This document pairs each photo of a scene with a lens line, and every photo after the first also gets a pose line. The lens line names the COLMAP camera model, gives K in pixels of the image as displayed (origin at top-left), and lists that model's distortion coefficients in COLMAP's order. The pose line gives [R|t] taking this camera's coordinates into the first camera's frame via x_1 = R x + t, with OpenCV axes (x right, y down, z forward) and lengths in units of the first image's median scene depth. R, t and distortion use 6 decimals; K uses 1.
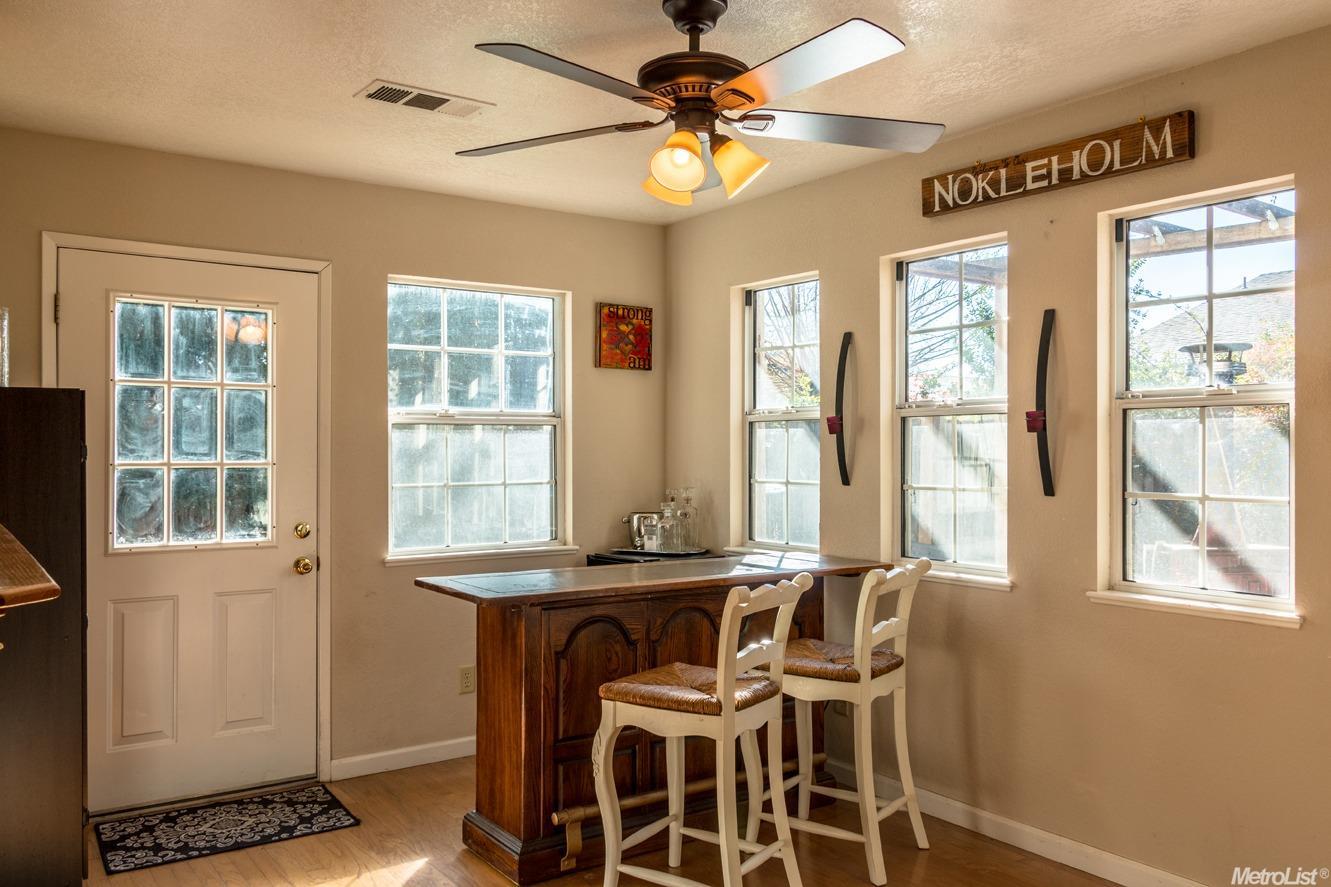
lens RADIAL K [[1071.7, 0, 664.1], [0, 1071.7, 445.4], [0, 0, 1]] dist [0.003818, 0.010606]
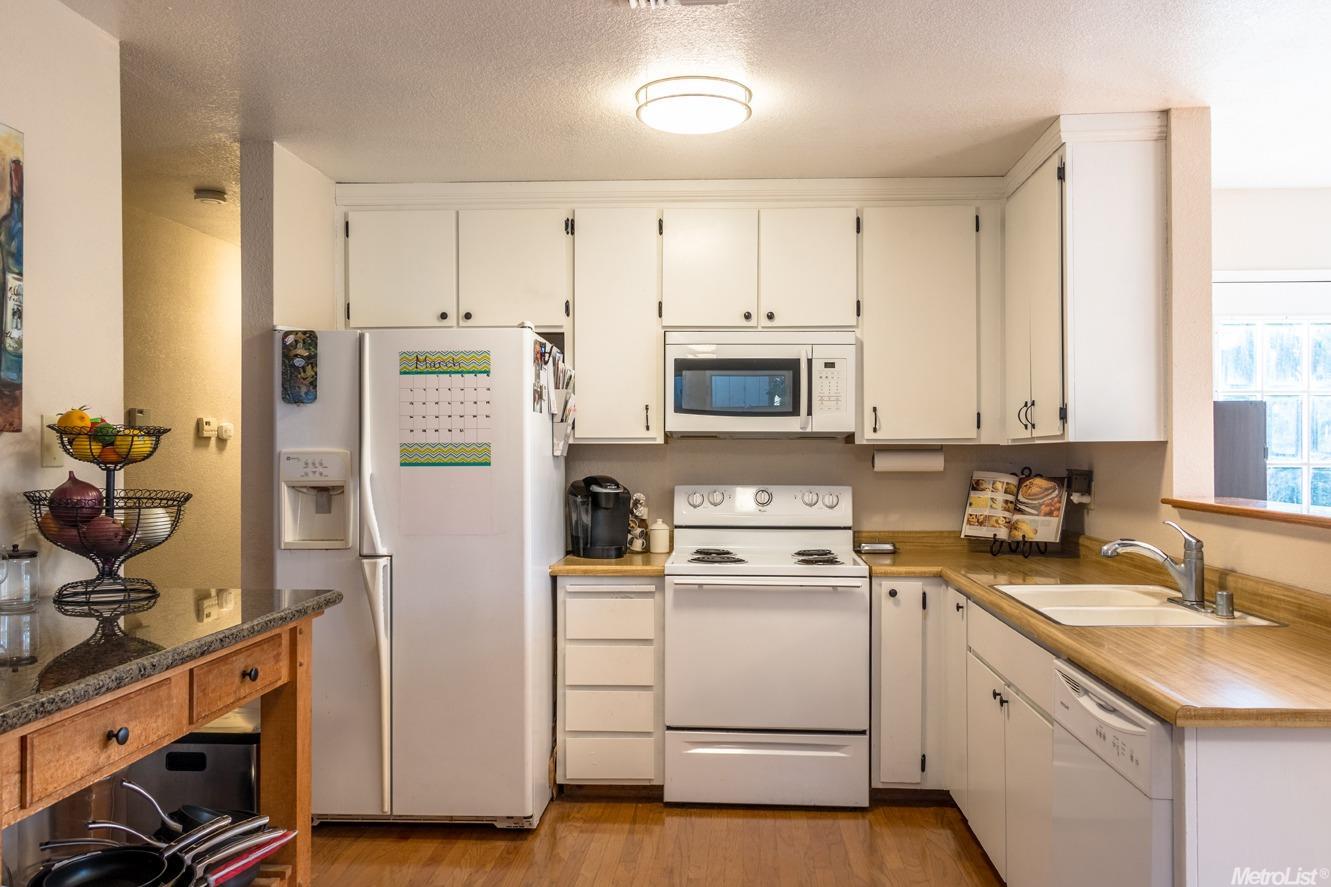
lens RADIAL K [[1071.7, 0, 666.9], [0, 1071.7, 444.9], [0, 0, 1]] dist [0.003818, 0.010606]
pose [[0.780623, -0.006024, -0.624974, -0.310514], [0.007714, 0.999970, -0.000003, -0.009452], [0.624955, -0.004819, 0.780646, -0.357216]]
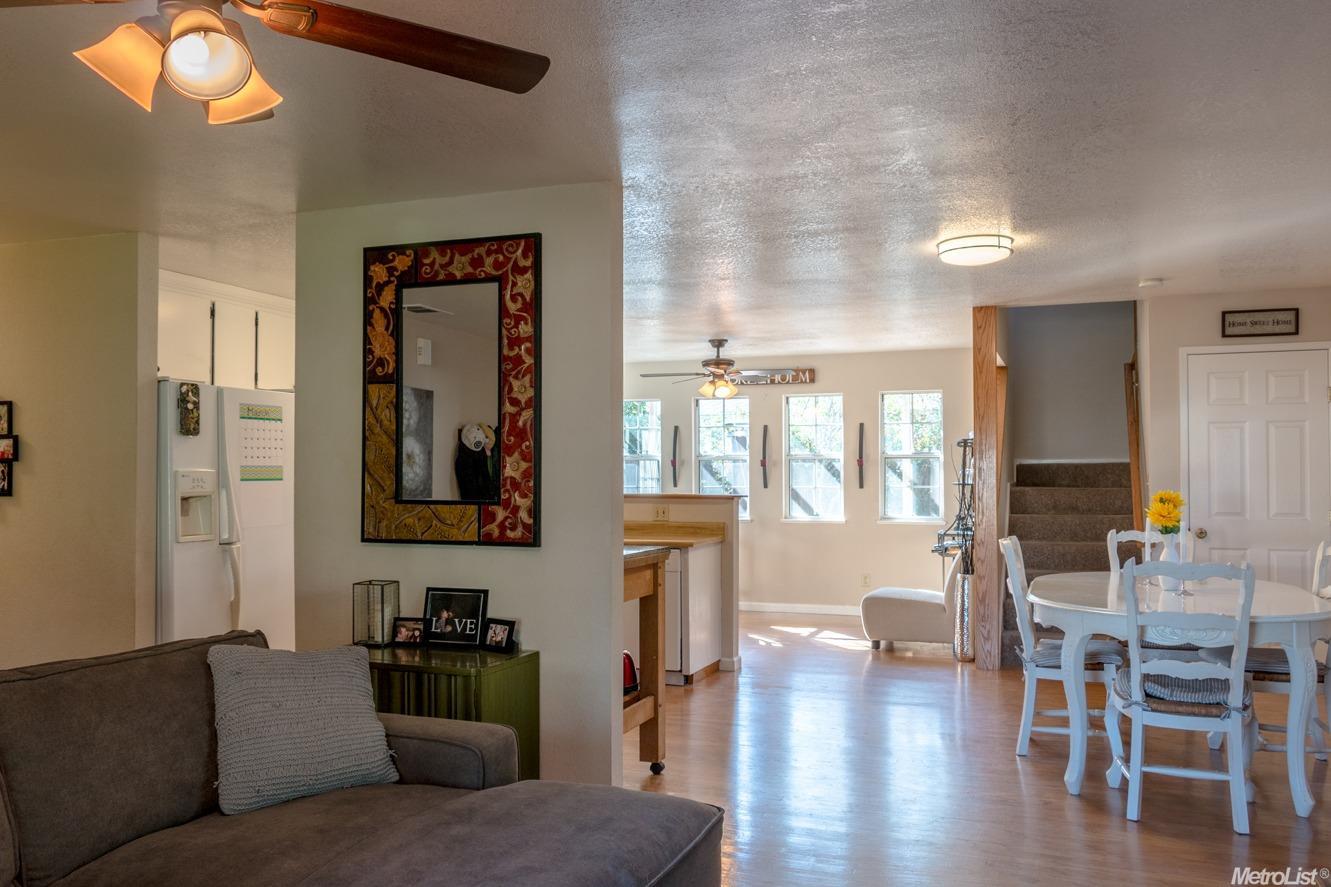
lens RADIAL K [[1071.7, 0, 668.8], [0, 1071.7, 451.8], [0, 0, 1]] dist [0.003818, 0.010606]
pose [[0.834643, 0.009282, 0.550713, -1.401835], [-0.002991, 0.999920, -0.012319, -0.015214], [-0.550784, 0.008634, 0.834603, -1.237731]]
